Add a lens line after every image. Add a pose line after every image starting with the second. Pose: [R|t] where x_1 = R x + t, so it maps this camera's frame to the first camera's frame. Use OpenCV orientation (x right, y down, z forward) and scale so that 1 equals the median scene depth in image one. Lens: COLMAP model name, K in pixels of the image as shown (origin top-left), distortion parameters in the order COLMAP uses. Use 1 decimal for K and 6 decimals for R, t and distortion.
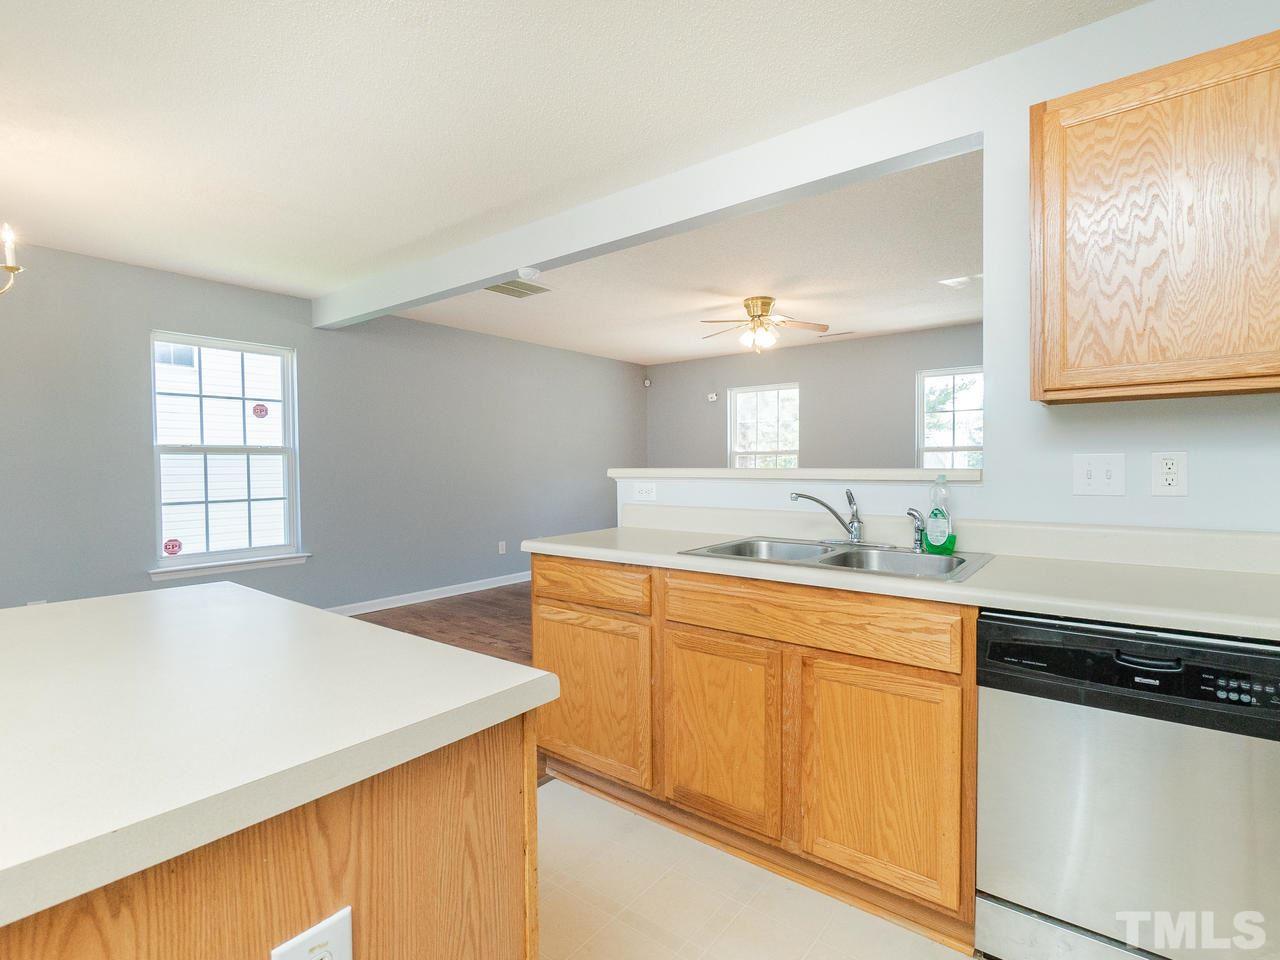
lens RADIAL K [[644.4, 0, 640.0], [0, 644.4, 480.0], [0, 0, 1]] dist [-0.004527, -0.000716]
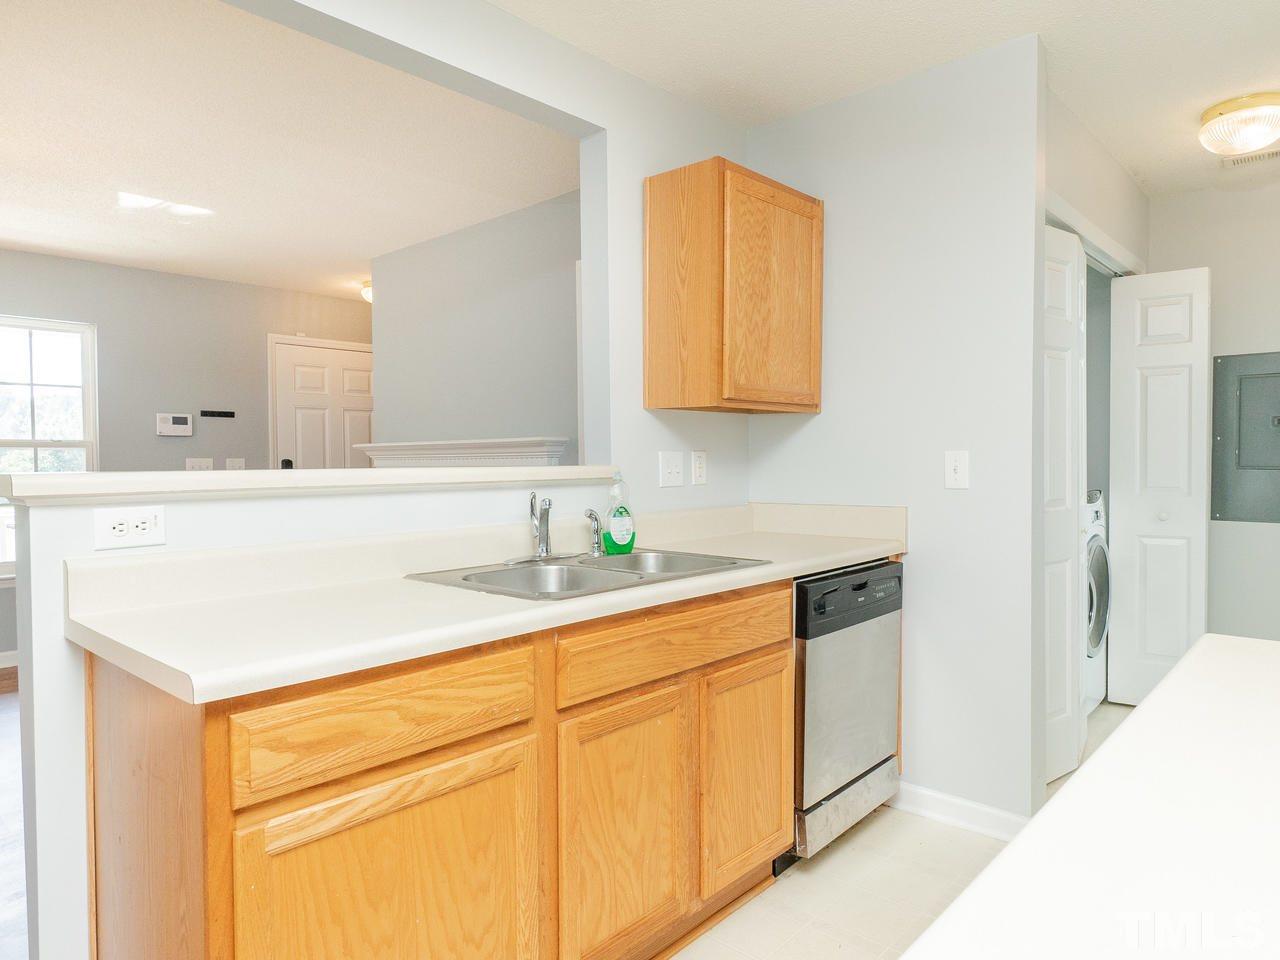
lens RADIAL K [[818.7, 0, 655.1], [0, 818.7, 483.3], [0, 0, 1]] dist [0.004554, 0.000671]
pose [[0.048856, -0.022909, 0.998543, -0.760401], [0.034327, 0.999185, 0.021244, -0.015150], [-0.998216, 0.033239, 0.049603, 0.886466]]
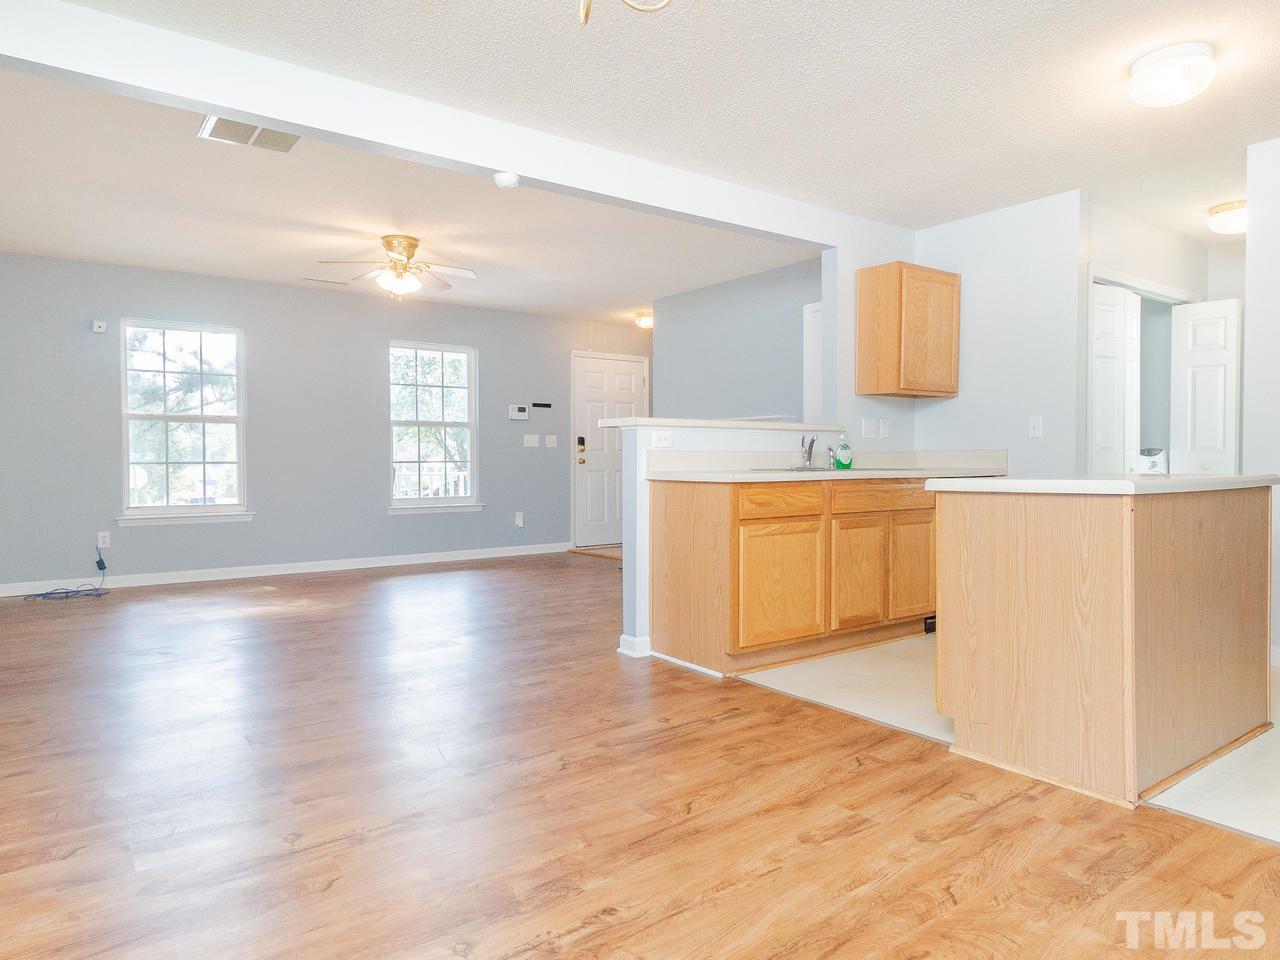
lens RADIAL K [[818.7, 0, 655.1], [0, 818.7, 483.3], [0, 0, 1]] dist [0.004554, 0.000671]
pose [[0.238505, -0.022351, 0.970884, -1.997467], [0.026141, 0.999521, 0.016589, 0.104084], [-0.970789, 0.021423, 0.238975, 0.969800]]
